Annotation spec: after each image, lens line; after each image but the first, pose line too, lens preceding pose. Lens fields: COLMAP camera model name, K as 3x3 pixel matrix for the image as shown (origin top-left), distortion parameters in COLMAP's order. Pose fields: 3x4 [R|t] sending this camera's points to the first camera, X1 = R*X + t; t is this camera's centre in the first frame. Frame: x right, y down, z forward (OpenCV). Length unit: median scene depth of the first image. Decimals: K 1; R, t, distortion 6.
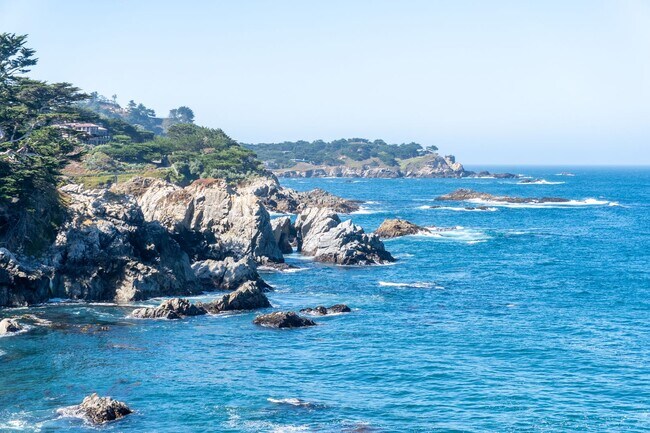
lens RADIAL K [[1371.0, 0, 325.0], [0, 1371.0, 216.5], [0, 0, 1]] dist [0.037621, 0.267687]
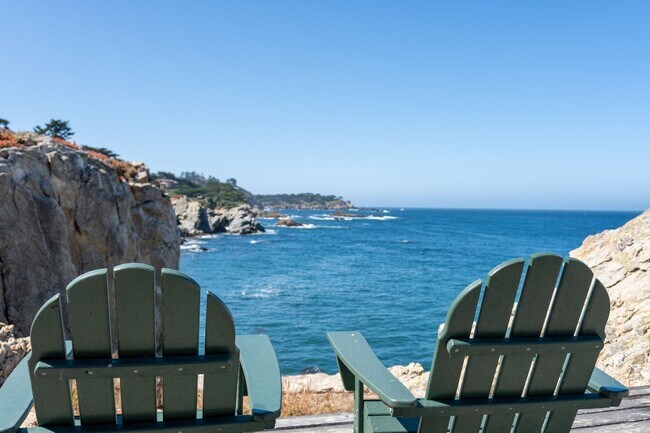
lens RADIAL K [[577.5, 0, 325.0], [0, 577.5, 216.5], [0, 0, 1]] dist [-0.011720, -0.005438]
pose [[0.999709, 0.008773, 0.022451, 0.116126], [-0.008236, 0.999680, -0.023908, 0.024245], [-0.022653, 0.023716, 0.999462, 0.078464]]
